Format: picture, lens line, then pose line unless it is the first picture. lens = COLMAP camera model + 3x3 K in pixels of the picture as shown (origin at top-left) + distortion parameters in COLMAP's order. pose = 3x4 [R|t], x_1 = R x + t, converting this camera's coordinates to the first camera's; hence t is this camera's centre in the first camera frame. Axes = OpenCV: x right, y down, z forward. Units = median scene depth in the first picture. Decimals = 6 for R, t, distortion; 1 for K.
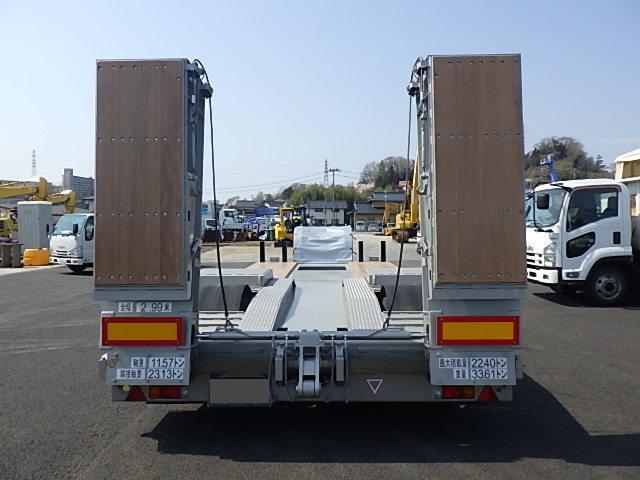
lens RADIAL K [[521.4, 0, 317.8], [0, 521.4, 231.7], [0, 0, 1]] dist [0.011198, -0.017608]
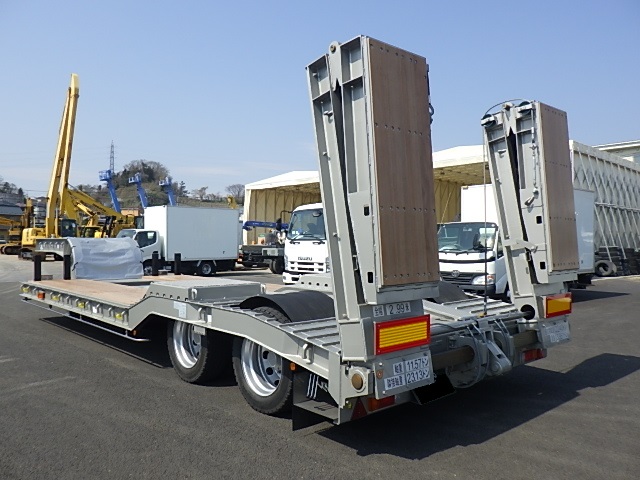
lens RADIAL K [[521.4, 0, 317.8], [0, 521.4, 231.7], [0, 0, 1]] dist [0.011198, -0.017608]
pose [[0.722166, 0.024580, 0.691283, -0.386738], [0.000768, 0.999339, -0.036336, 0.014380], [-0.691719, 0.026771, 0.721670, 0.148677]]
